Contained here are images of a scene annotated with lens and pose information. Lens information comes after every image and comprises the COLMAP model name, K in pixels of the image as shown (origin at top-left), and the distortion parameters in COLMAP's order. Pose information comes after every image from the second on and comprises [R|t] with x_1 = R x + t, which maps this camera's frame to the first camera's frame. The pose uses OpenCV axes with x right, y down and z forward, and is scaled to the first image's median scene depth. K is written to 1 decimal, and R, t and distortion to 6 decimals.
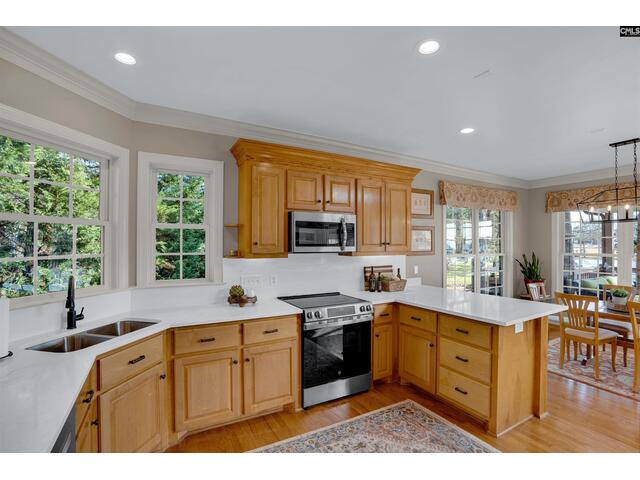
lens RADIAL K [[310.2, 0, 322.9], [0, 310.2, 240.1], [0, 0, 1]] dist [-0.020644, 0.001376]
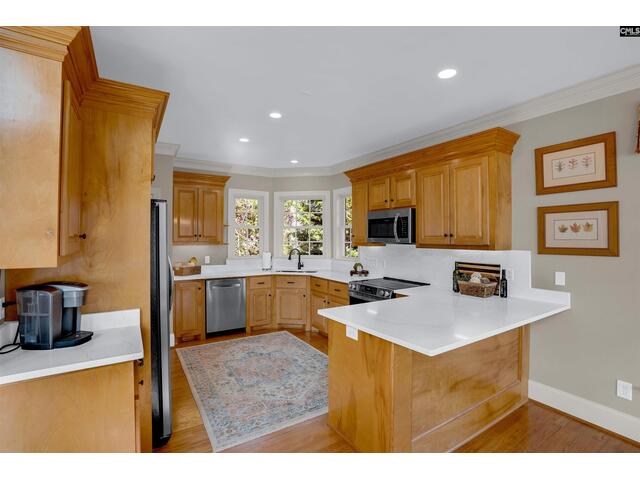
lens RADIAL K [[312.6, 0, 319.6], [0, 312.6, 235.4], [0, 0, 1]] dist [-0.035969, 0.020306]
pose [[0.047371, -0.006954, -0.998853, 1.263572], [0.009471, 0.999934, -0.006513, 0.016452], [0.998832, -0.009152, 0.047434, 0.727648]]
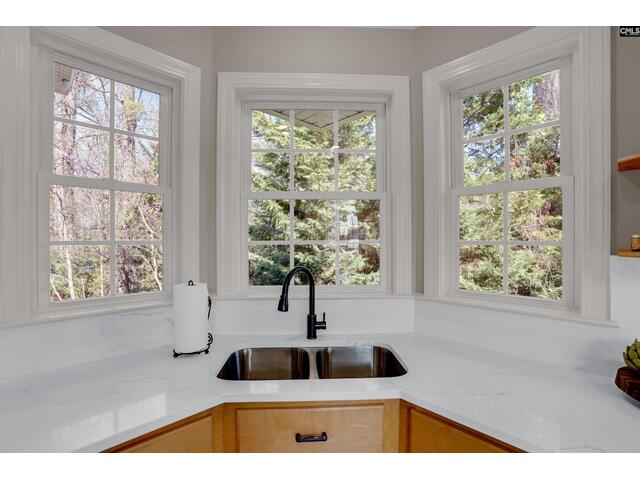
lens RADIAL K [[310.2, 0, 322.9], [0, 310.2, 240.1], [0, 0, 1]] dist [-0.020644, 0.001376]
pose [[0.271543, -0.002884, -0.962422, -0.062466], [0.011398, 0.999935, 0.000220, 0.035602], [0.962359, -0.011029, 0.271559, 0.572545]]
